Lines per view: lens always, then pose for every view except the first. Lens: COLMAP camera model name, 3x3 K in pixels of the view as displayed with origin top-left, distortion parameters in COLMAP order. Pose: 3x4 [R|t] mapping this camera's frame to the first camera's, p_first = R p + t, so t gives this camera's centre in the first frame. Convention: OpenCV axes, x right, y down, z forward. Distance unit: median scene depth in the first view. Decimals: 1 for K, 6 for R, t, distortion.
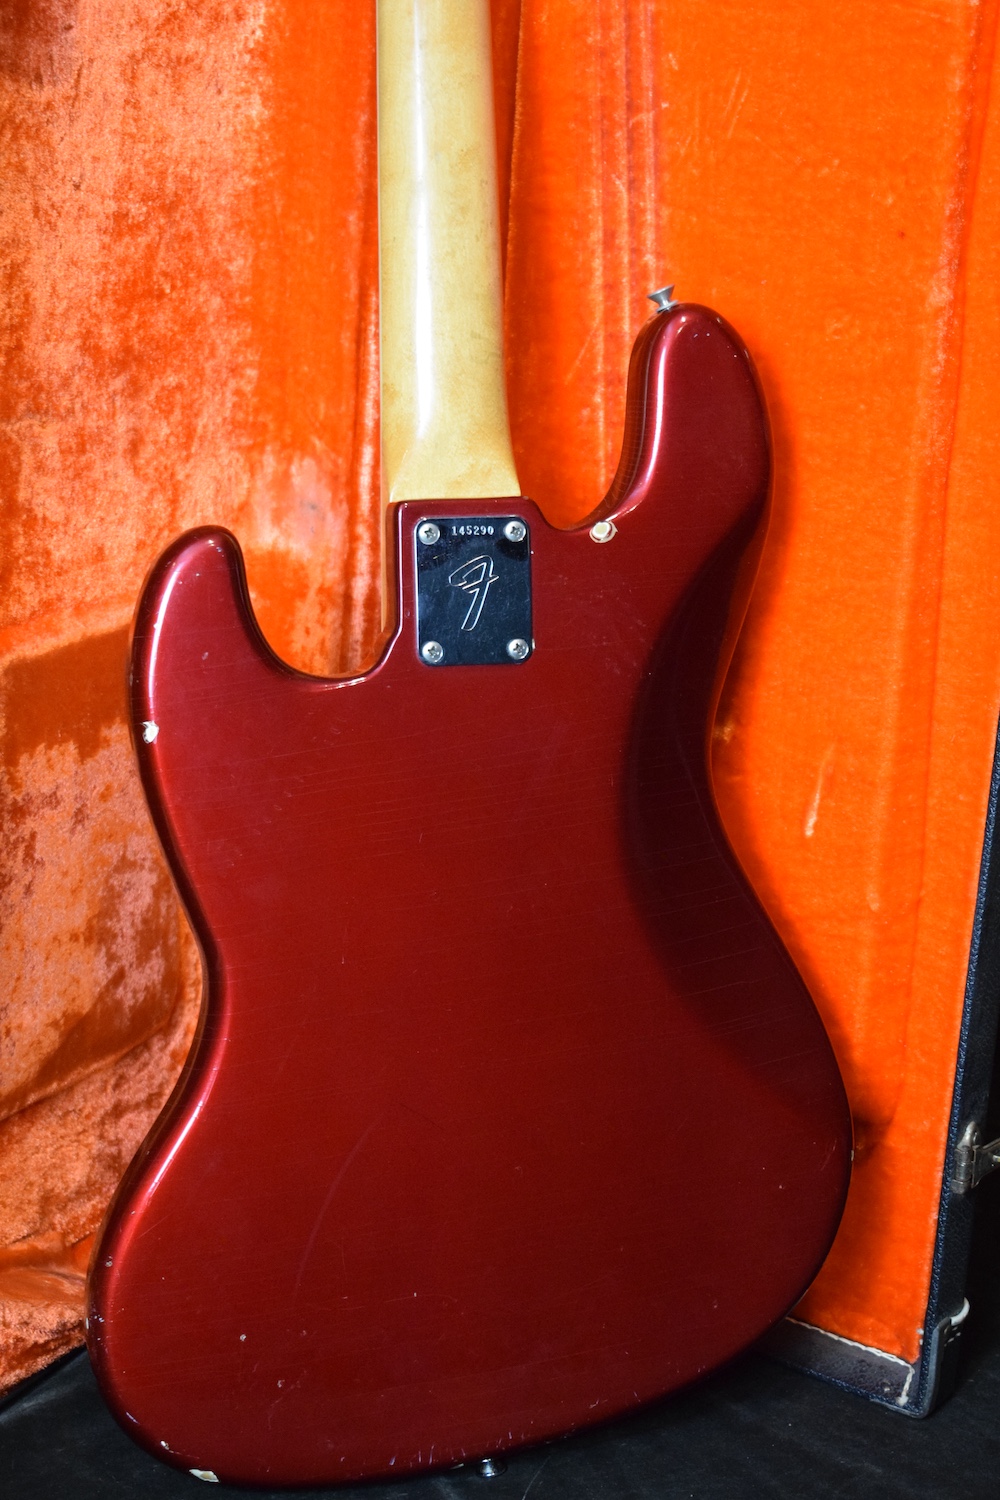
lens RADIAL K [[2738.2, 0, 486.1], [0, 2738.2, 720.8], [0, 0, 1]] dist [0.030386, 0.000000]
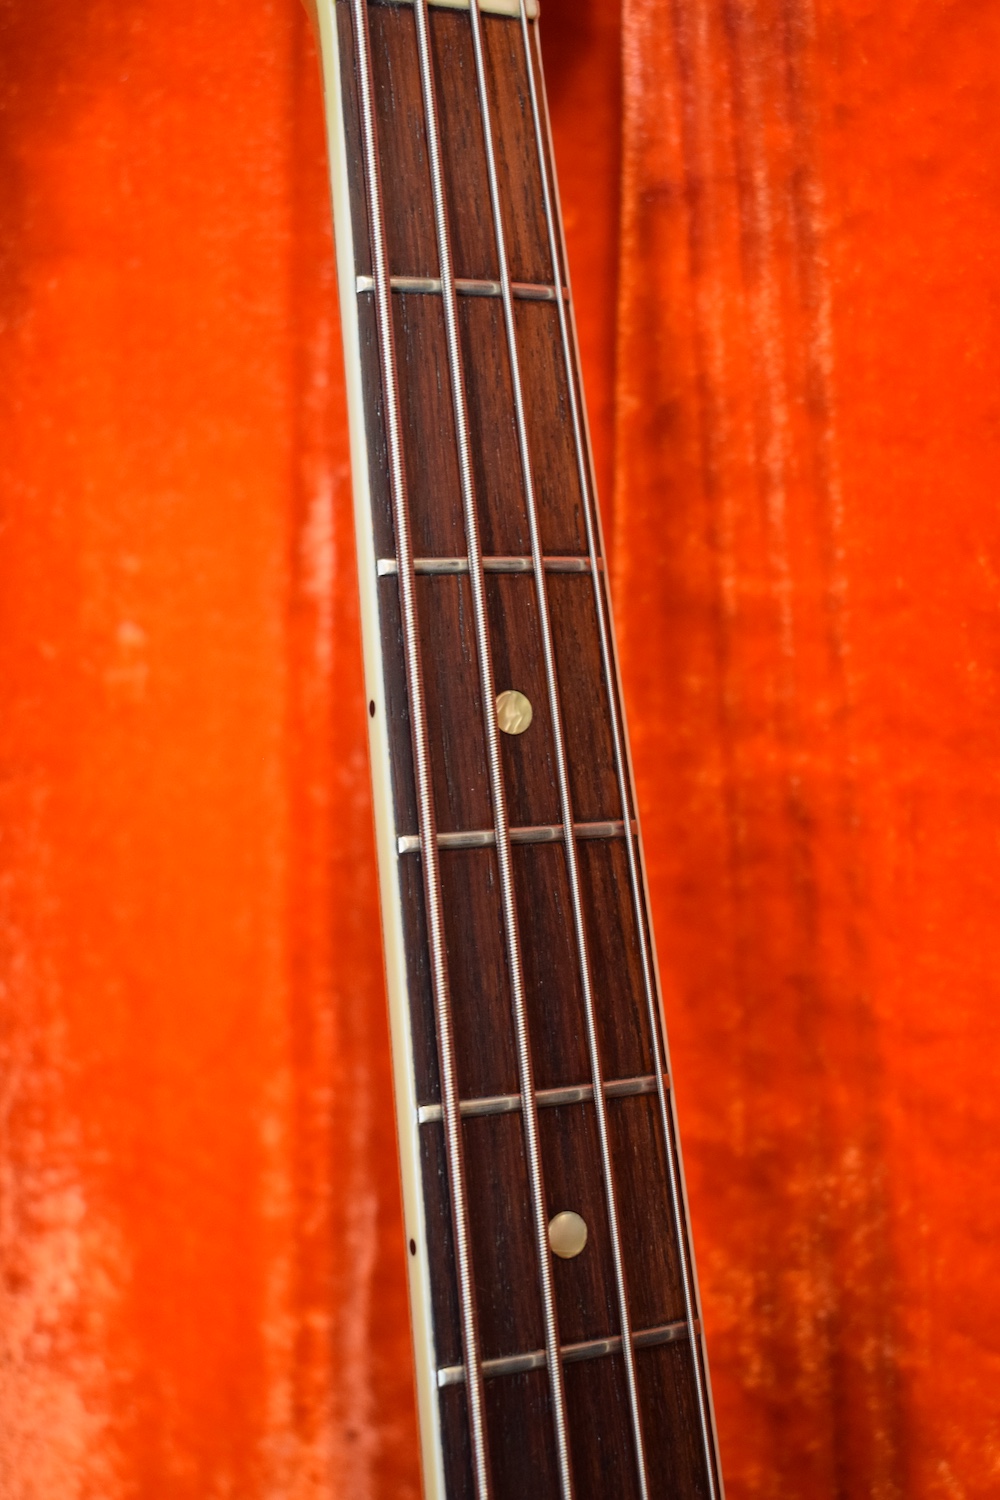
lens RADIAL K [[2060.2, 0, 494.6], [0, 2060.2, 745.5], [0, 0, 1]] dist [-0.043049, 0.000000]
pose [[0.998825, -0.041063, -0.025751, 0.008544], [0.039066, 0.996511, -0.073753, -0.329839], [0.028690, 0.072660, 0.996944, 0.648477]]
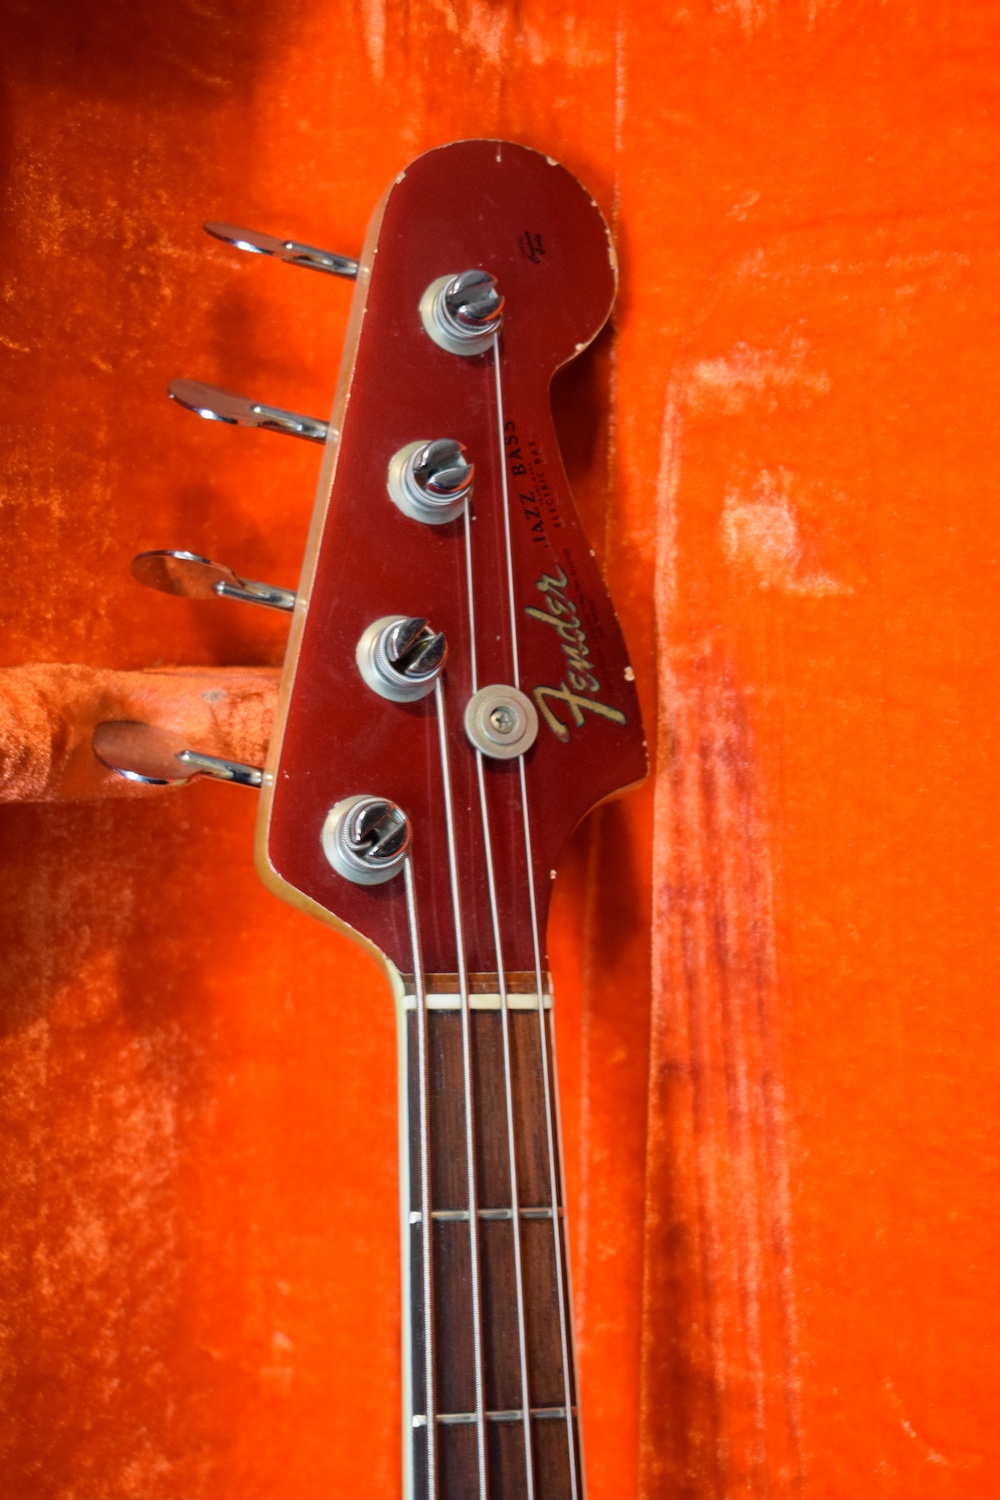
lens RADIAL K [[2540.2, 0, 501.8], [0, 2540.2, 739.1], [0, 0, 1]] dist [-0.009035, 0.000000]
pose [[0.986451, -0.022171, -0.162554, 0.080596], [-0.009657, 0.981260, -0.192444, -0.402583], [0.163774, 0.191407, 0.967751, 0.436986]]
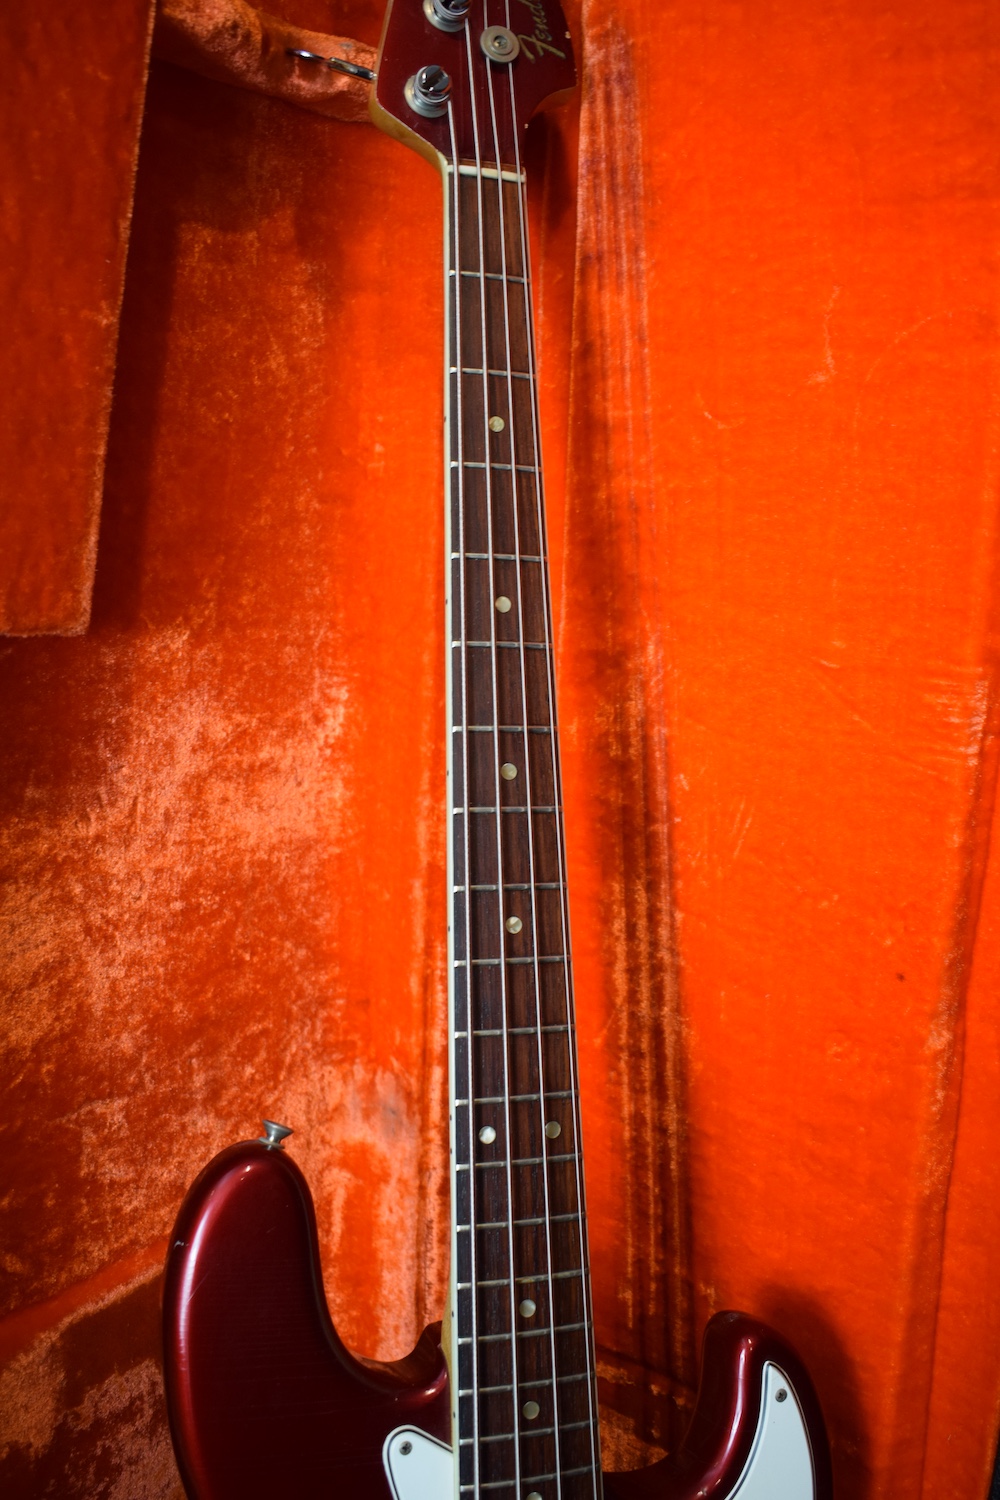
lens RADIAL K [[1374.9, 0, 497.1], [0, 1374.9, 732.0], [0, 0, 1]] dist [-0.077358, 0.000000]
pose [[0.987467, 0.006695, -0.157681, 0.078953], [-0.020895, 0.995851, -0.088570, -0.206722], [0.156433, 0.090755, 0.983510, 0.450616]]
